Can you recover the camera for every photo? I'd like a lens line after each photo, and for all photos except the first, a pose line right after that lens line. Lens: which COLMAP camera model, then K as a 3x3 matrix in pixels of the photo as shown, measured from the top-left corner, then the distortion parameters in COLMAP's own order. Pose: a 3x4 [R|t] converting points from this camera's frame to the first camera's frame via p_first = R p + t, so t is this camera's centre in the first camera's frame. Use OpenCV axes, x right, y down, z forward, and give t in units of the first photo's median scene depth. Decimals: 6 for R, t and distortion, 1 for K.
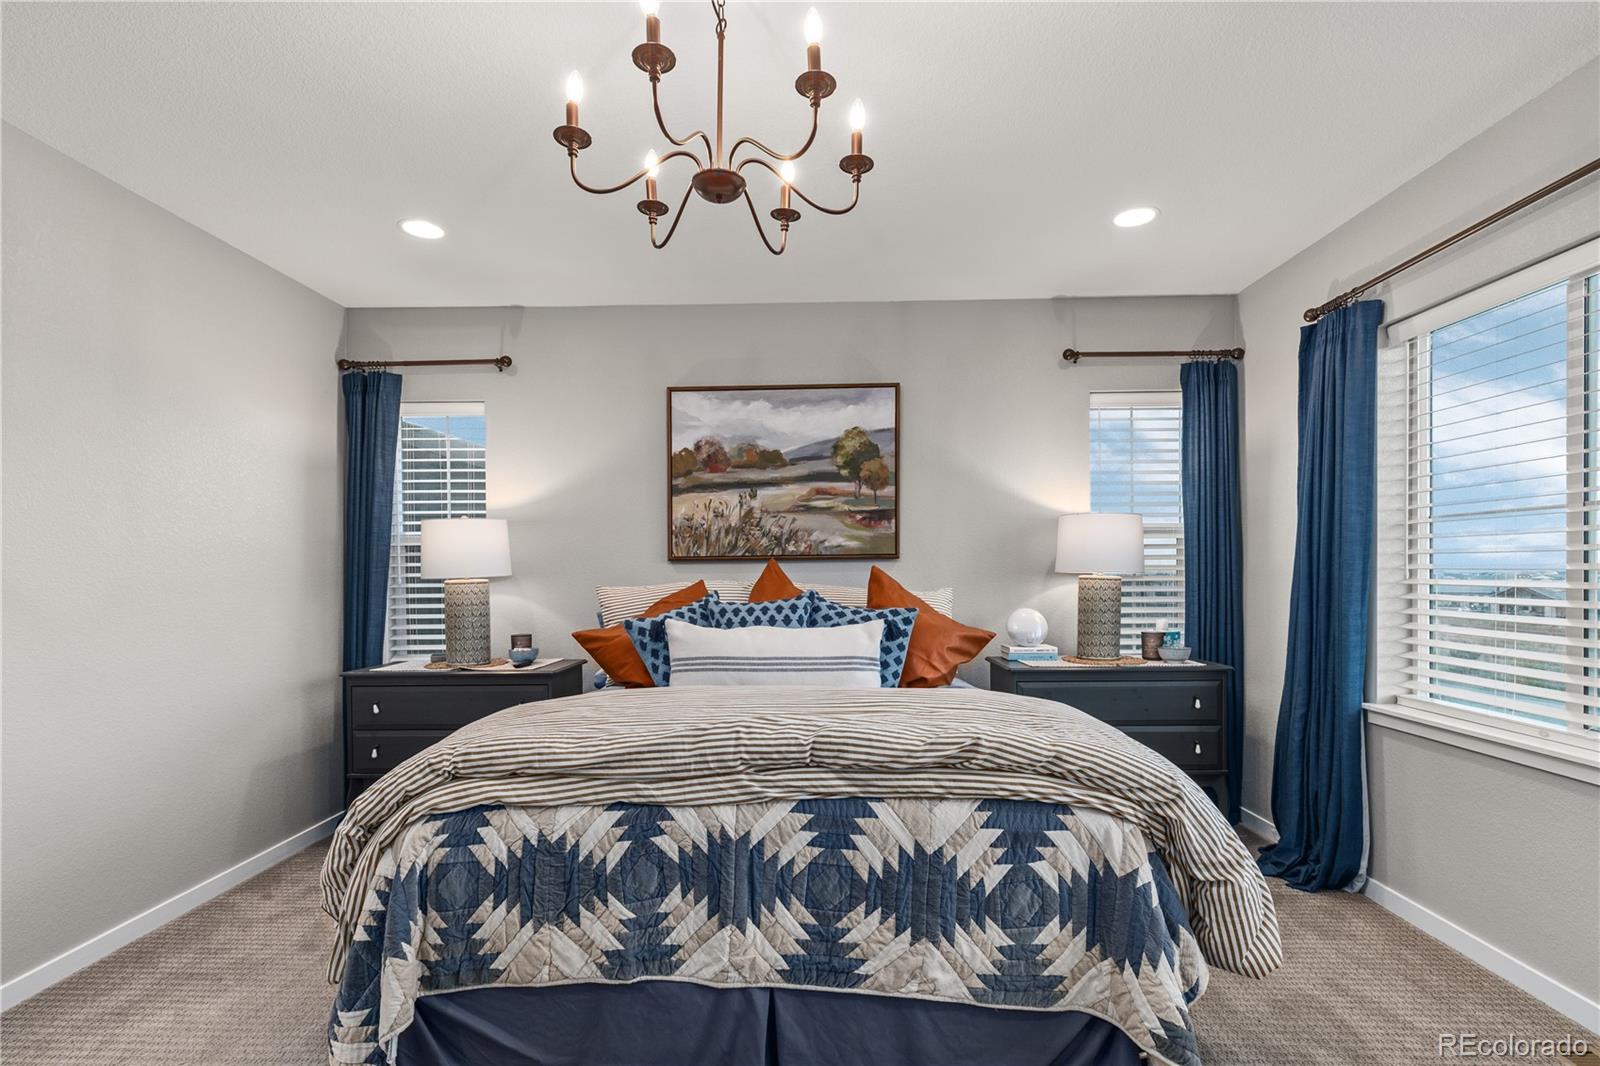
lens RADIAL K [[728.6, 0, 803.0], [0, 728.6, 572.1], [0, 0, 1]] dist [0.006418, 0.001018]
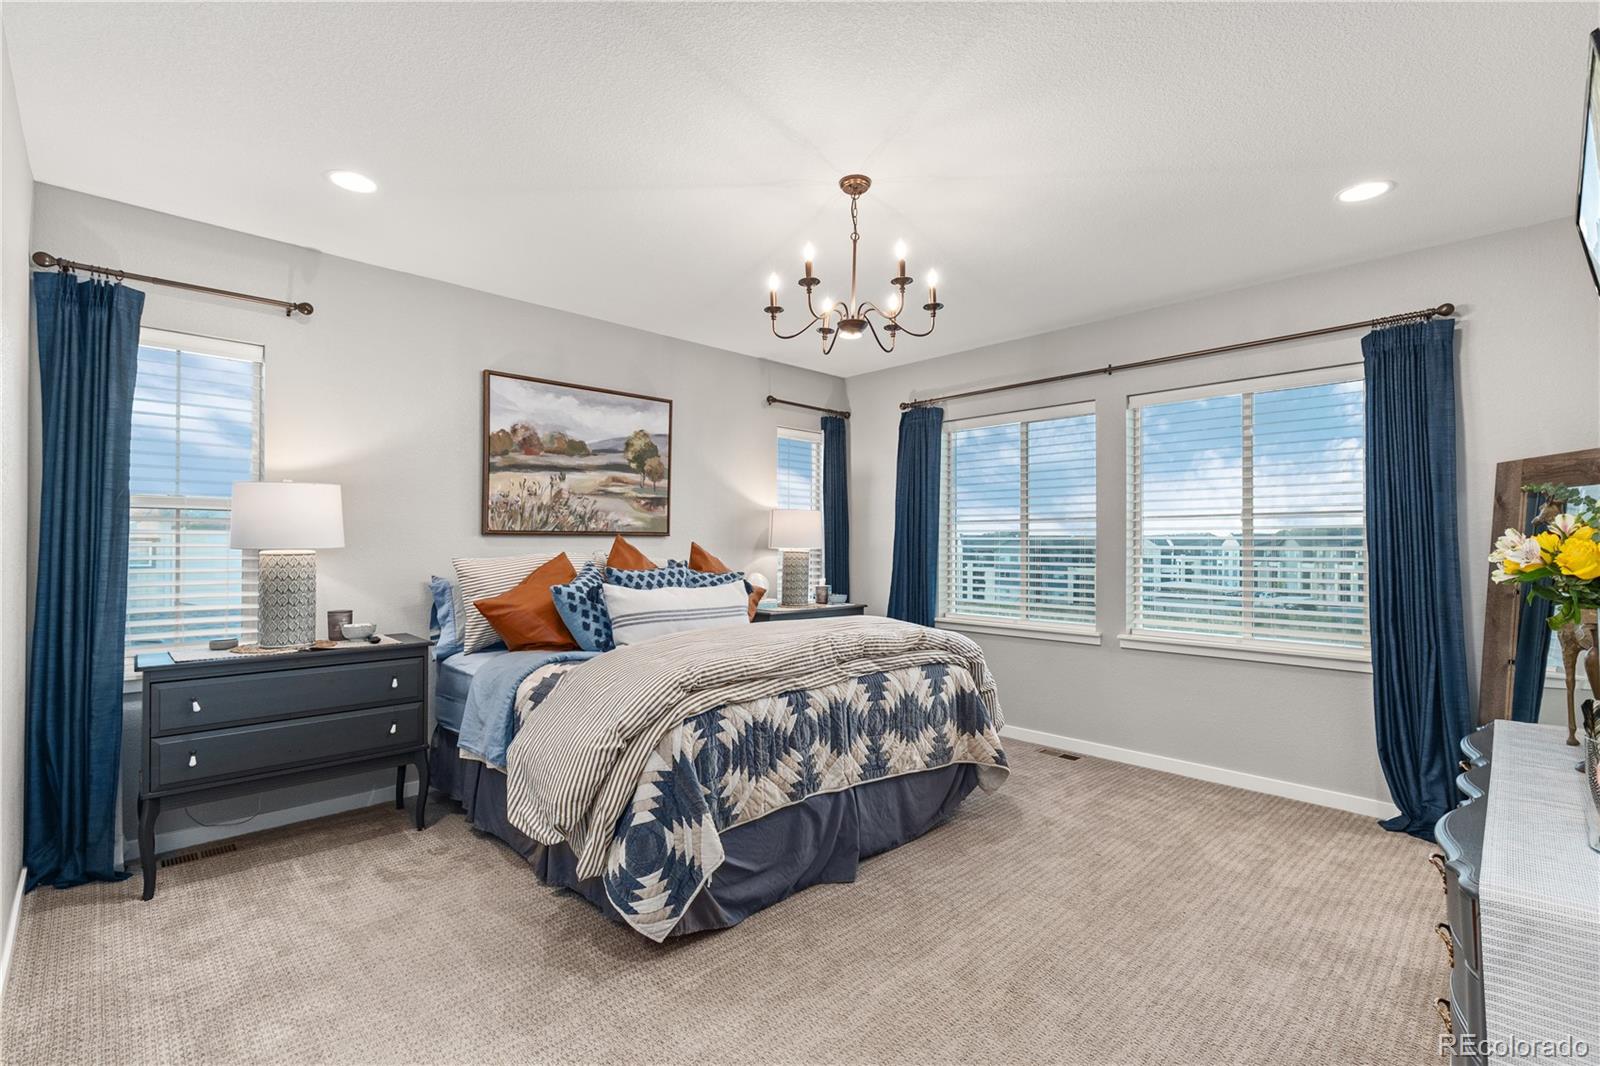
lens RADIAL K [[728.6, 0, 797.4], [0, 728.6, 522.0], [0, 0, 1]] dist [0.006418, 0.001018]
pose [[0.705111, 0.033677, 0.708297, -0.696140], [-0.007217, 0.999161, -0.040322, 0.006986], [-0.709060, 0.023320, 0.704762, -0.068399]]
